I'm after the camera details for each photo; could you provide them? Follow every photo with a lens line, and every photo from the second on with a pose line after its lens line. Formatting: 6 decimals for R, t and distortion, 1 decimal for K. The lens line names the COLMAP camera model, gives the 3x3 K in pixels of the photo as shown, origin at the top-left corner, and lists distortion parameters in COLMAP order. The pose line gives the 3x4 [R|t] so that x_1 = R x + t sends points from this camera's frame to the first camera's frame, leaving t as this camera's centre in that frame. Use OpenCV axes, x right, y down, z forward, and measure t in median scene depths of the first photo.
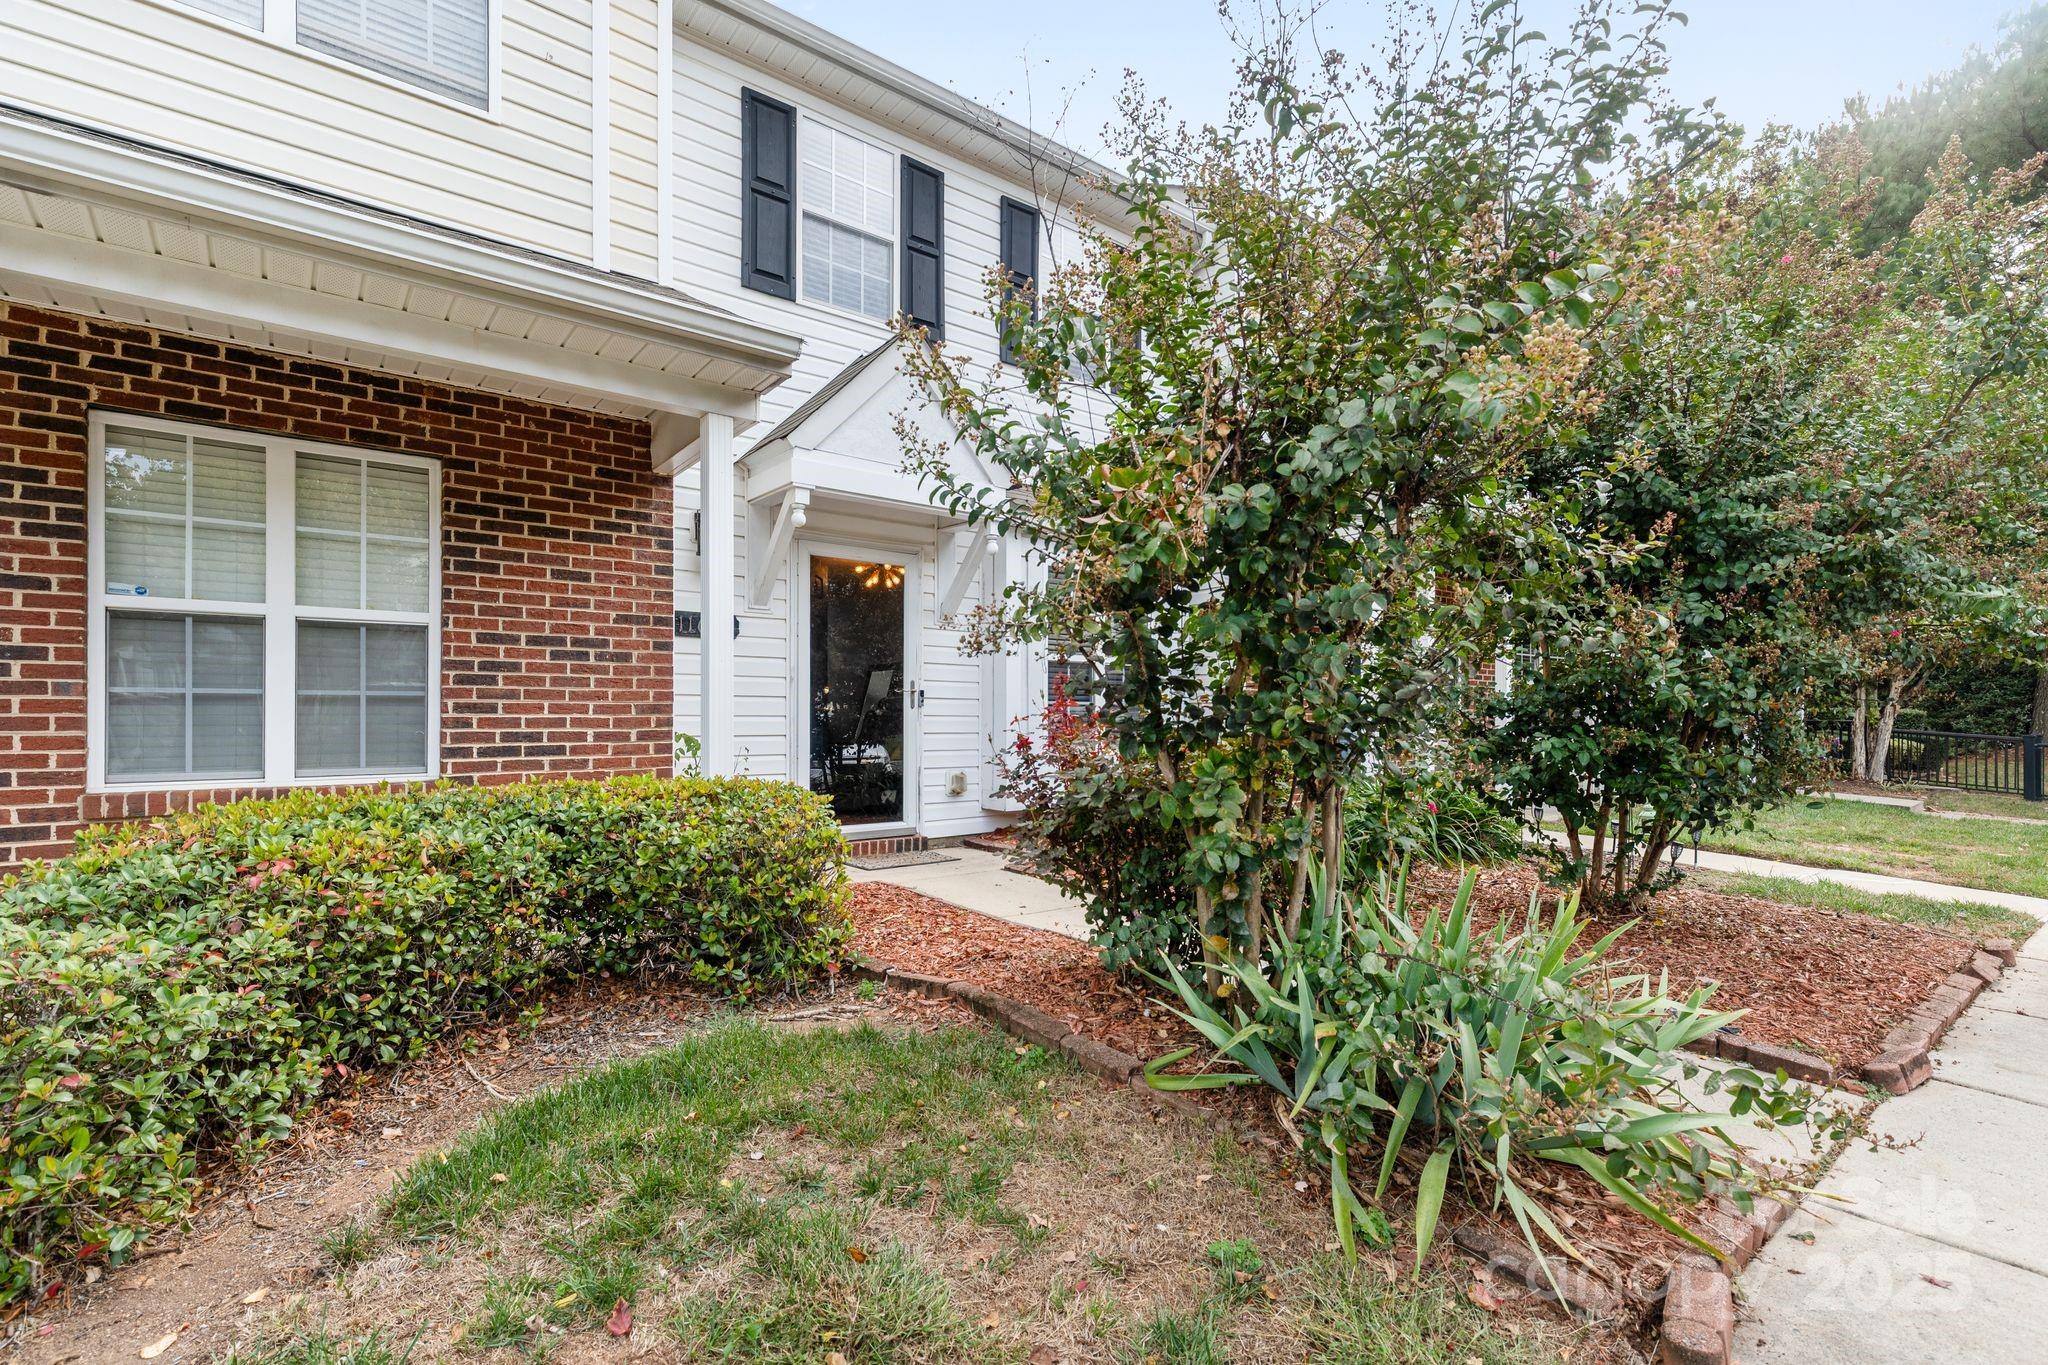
lens RADIAL K [[940.5, 0, 1024.5], [0, 940.5, 691.3], [0, 0, 1]] dist [-0.002358, 0.000082]
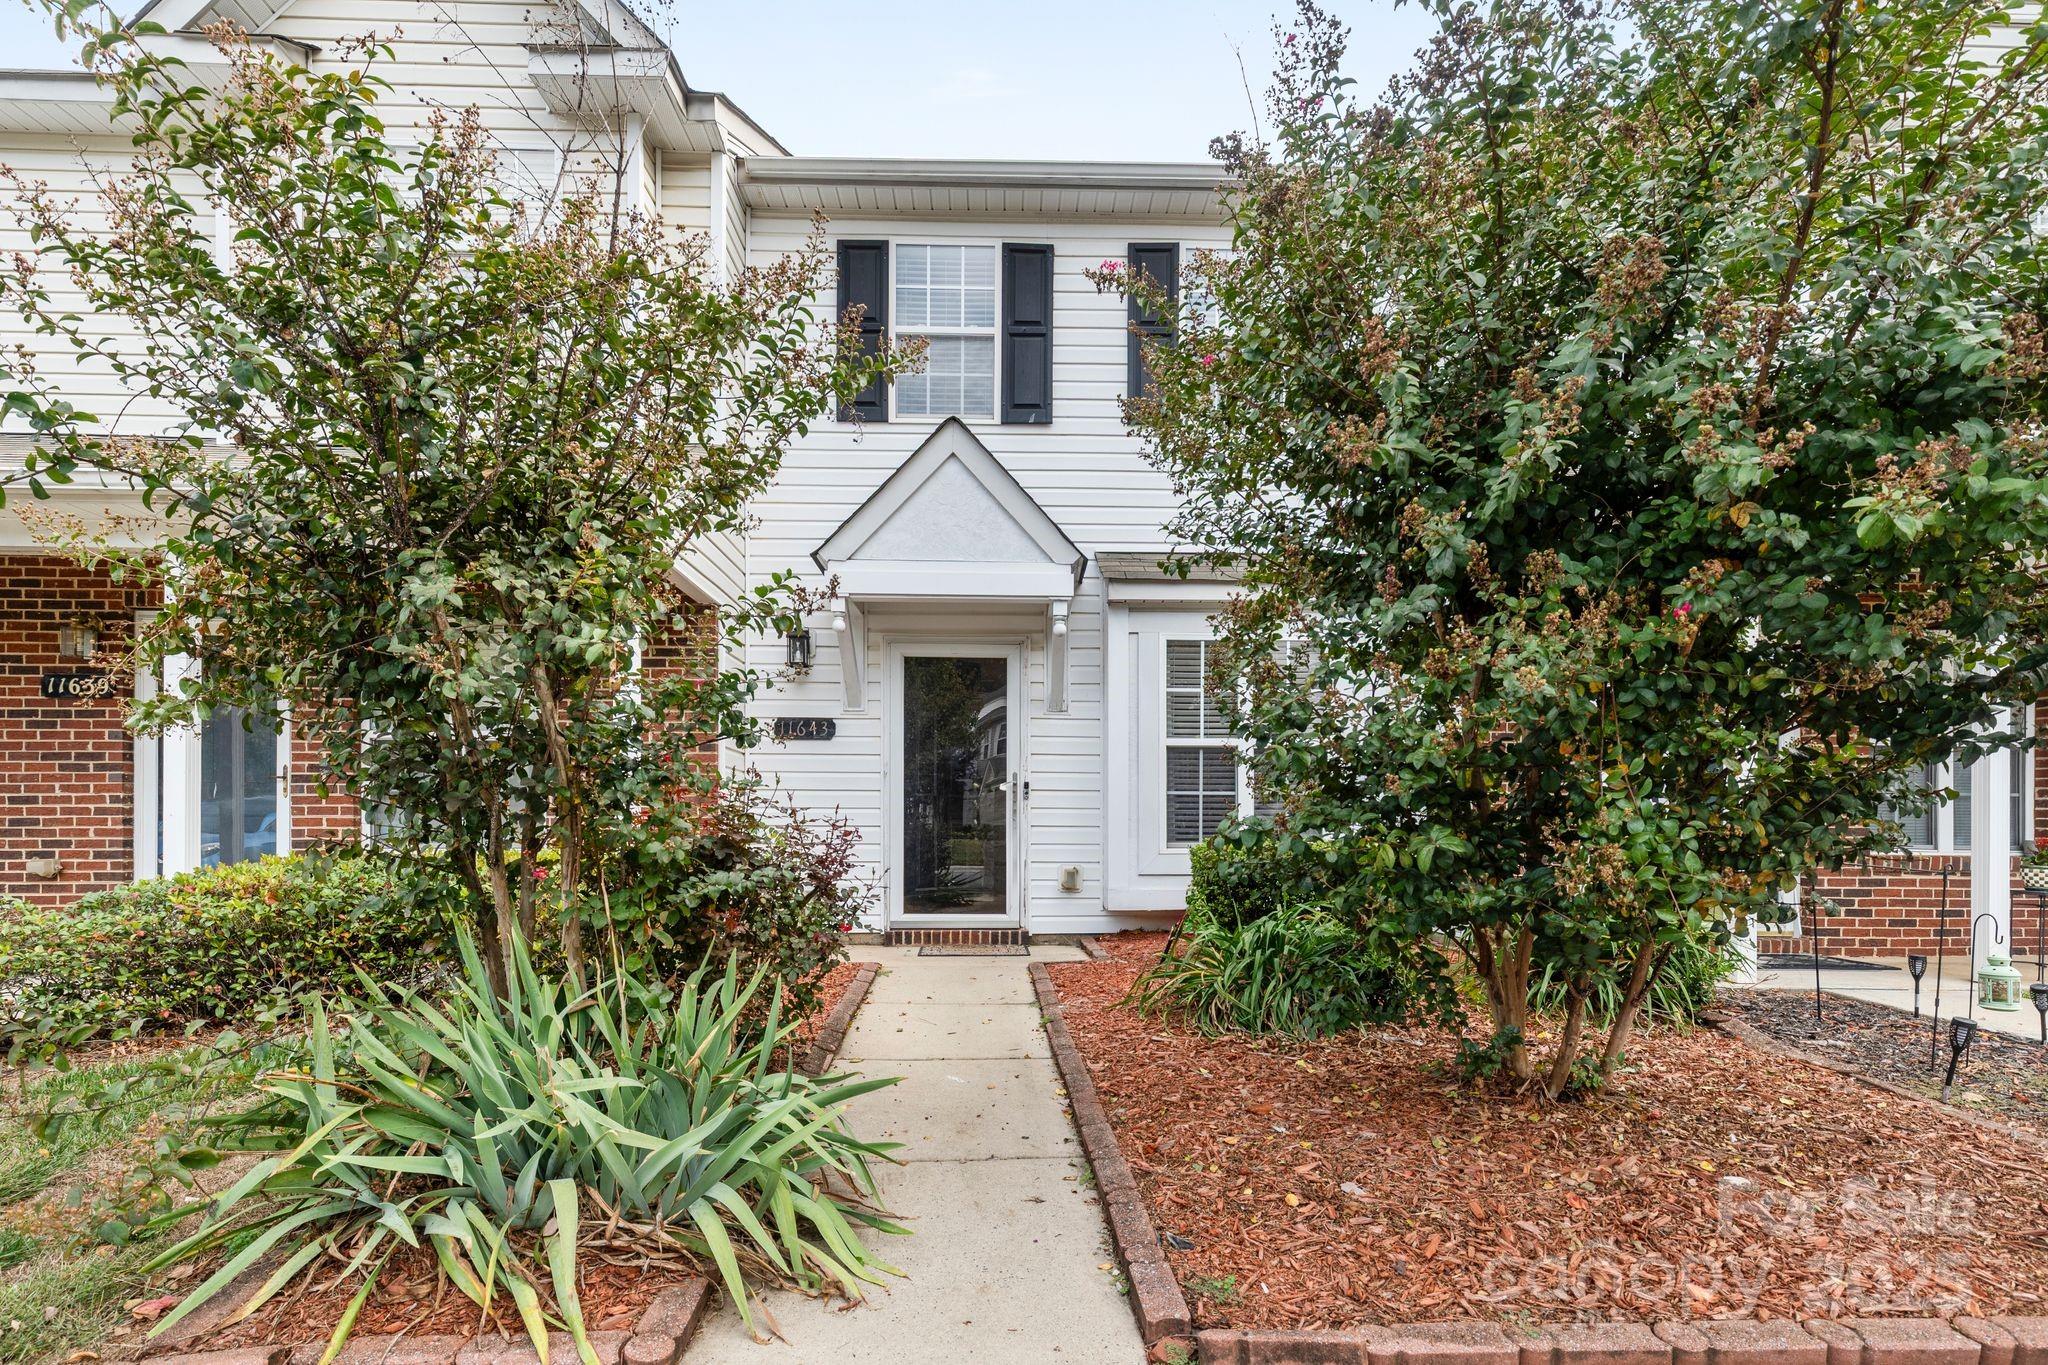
lens RADIAL K [[940.5, 0, 1025.1], [0, 940.5, 687.2], [0, 0, 1]] dist [-0.002358, 0.000082]
pose [[0.798151, -0.002559, -0.602452, 0.485975], [0.006847, 0.999965, 0.004823, -0.106154], [0.602418, -0.007975, 0.798141, 0.216620]]
